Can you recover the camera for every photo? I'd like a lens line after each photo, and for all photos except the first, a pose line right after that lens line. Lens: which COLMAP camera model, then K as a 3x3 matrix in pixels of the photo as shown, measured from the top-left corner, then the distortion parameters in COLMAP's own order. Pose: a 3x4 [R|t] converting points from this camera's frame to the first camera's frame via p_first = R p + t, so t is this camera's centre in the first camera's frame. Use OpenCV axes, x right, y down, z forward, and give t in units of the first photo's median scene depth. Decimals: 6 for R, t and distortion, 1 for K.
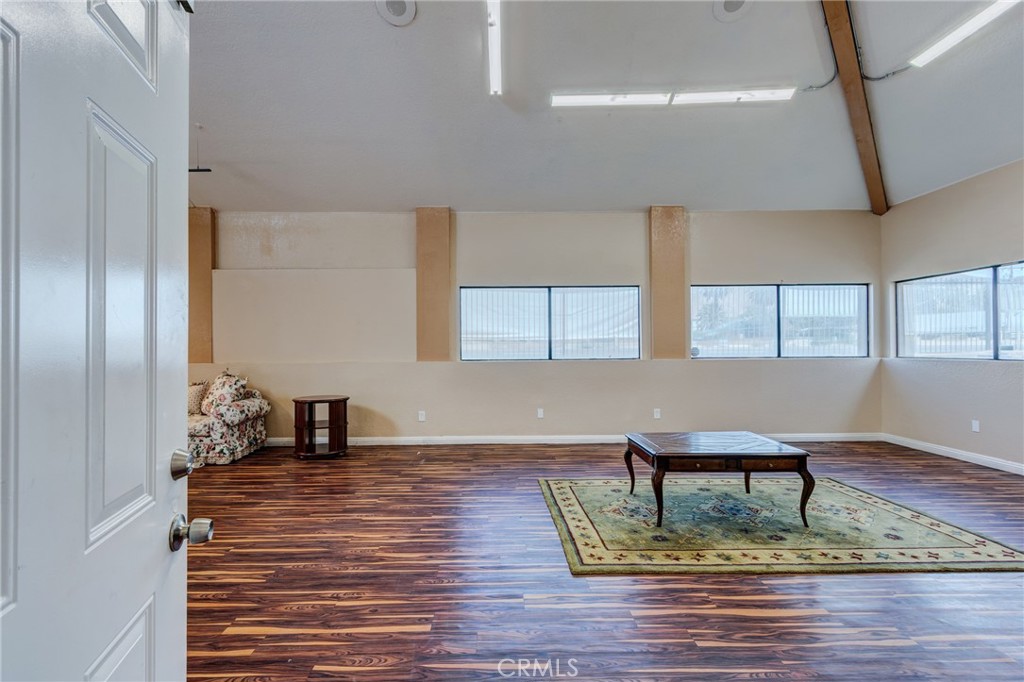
lens RADIAL K [[463.1, 0, 506.6], [0, 463.1, 347.4], [0, 0, 1]] dist [0.003917, 0.000827]
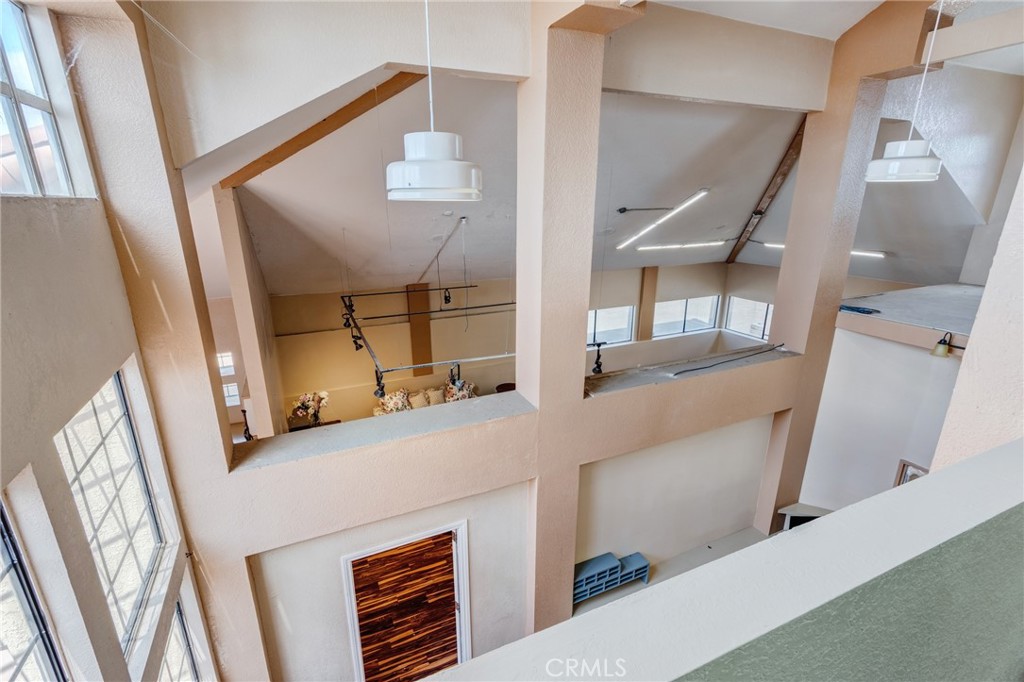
lens RADIAL K [[463.1, 0, 503.0], [0, 463.1, 340.7], [0, 0, 1]] dist [0.003917, 0.000827]
pose [[0.912017, -0.120173, 0.392151, -1.027708], [-0.004615, 0.953046, 0.302790, -0.591528], [-0.410125, -0.277959, 0.868640, -0.531000]]
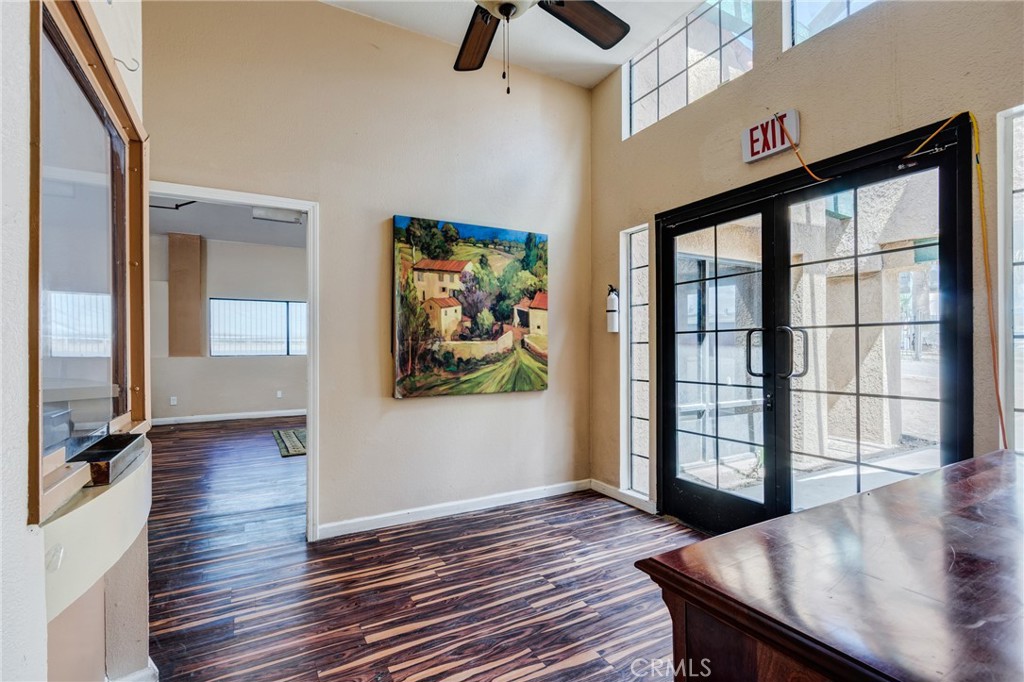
lens RADIAL K [[463.1, 0, 506.0], [0, 463.1, 342.9], [0, 0, 1]] dist [0.003917, 0.000827]
pose [[0.884214, 0.003482, 0.467069, 0.024123], [0.000732, 0.999961, -0.008841, 0.003087], [-0.467081, 0.008159, 0.884177, -0.515981]]
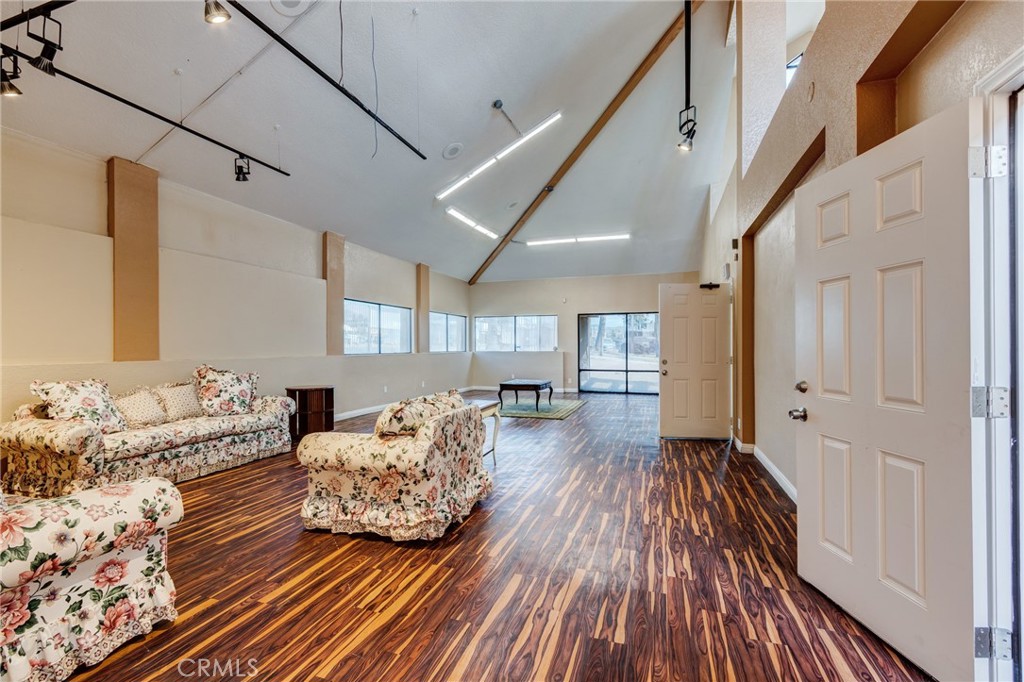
lens RADIAL K [[463.1, 0, 496.9], [0, 463.1, 346.0], [0, 0, 1]] dist [0.003917, 0.000827]
pose [[0.333892, 0.003286, 0.942606, -1.180601], [-0.016028, 0.999869, 0.002192, -0.007826], [-0.942475, -0.015840, 0.333901, 0.169071]]
